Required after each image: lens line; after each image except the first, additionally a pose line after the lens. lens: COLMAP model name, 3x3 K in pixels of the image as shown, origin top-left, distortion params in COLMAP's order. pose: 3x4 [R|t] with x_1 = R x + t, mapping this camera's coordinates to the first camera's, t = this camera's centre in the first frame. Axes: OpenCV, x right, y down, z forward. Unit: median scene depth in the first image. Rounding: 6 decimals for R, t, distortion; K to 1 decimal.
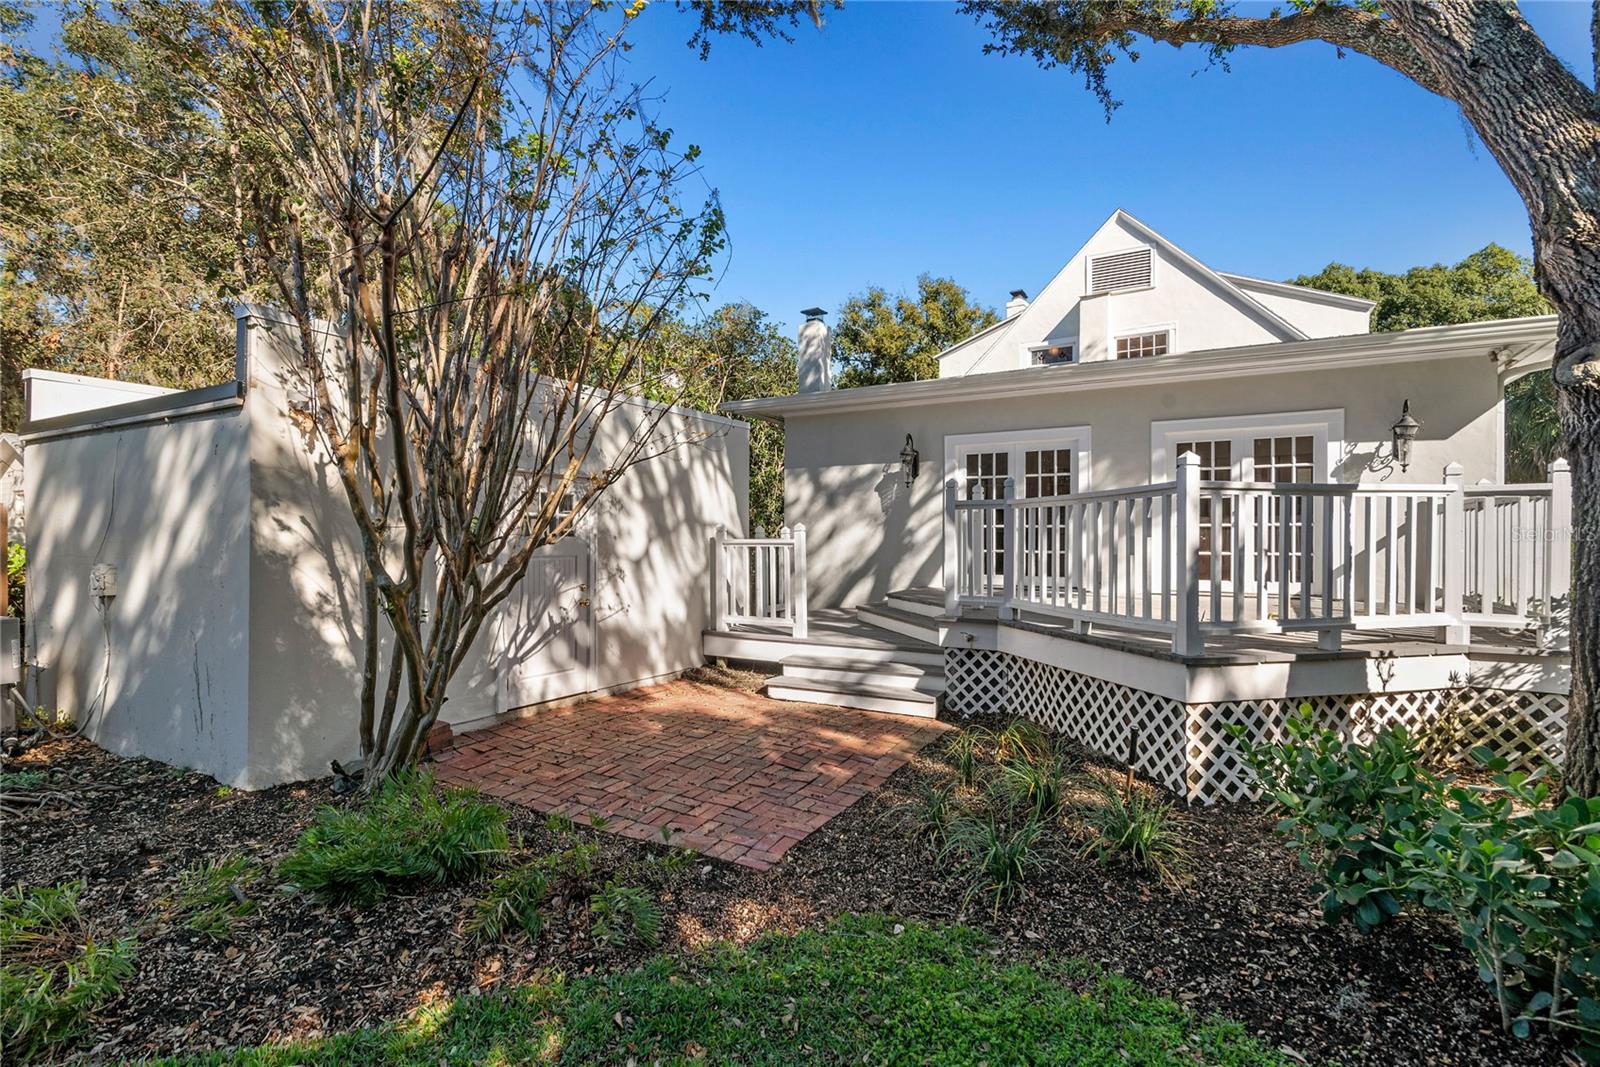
lens RADIAL K [[766.2, 0, 799.3], [0, 766.2, 532.2], [0, 0, 1]] dist [0.018191, 0.000605]
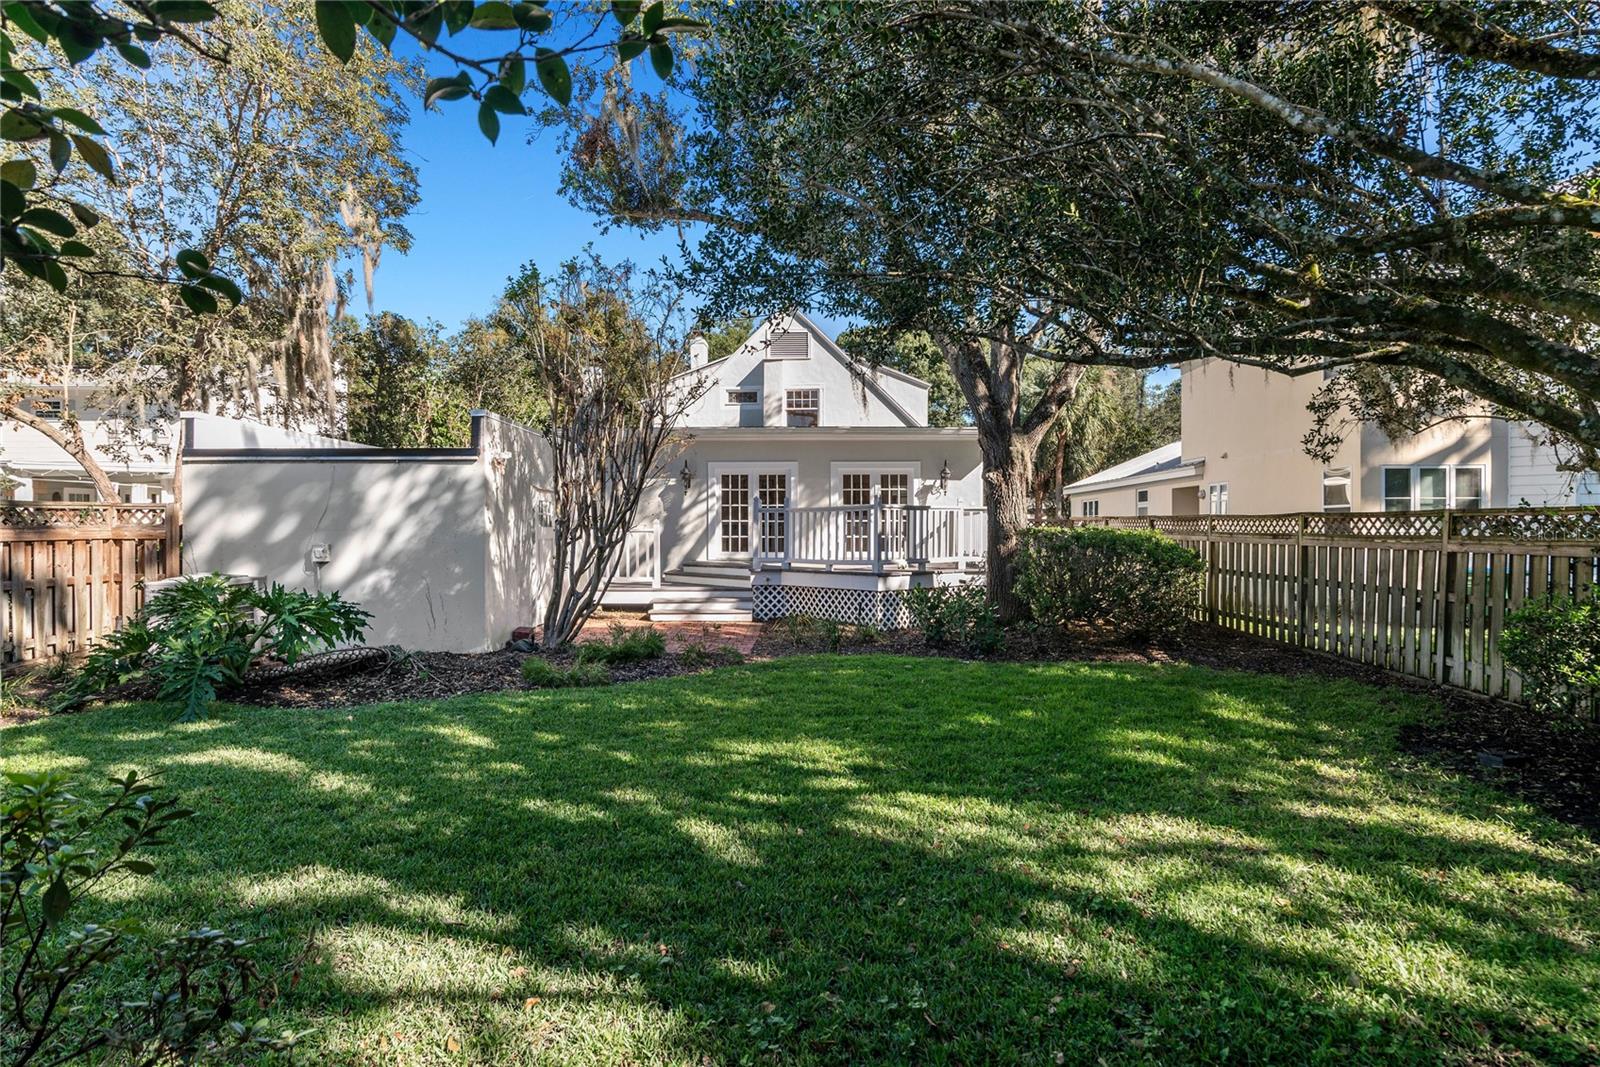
lens RADIAL K [[832.5, 0, 799.9], [0, 832.5, 533.7], [0, 0, 1]] dist [0.019048, -0.000632]
pose [[0.881419, -0.003095, 0.472324, -0.597878], [-0.000912, 0.999966, 0.008256, 0.004897], [-0.472334, -0.007708, 0.881386, -0.760668]]
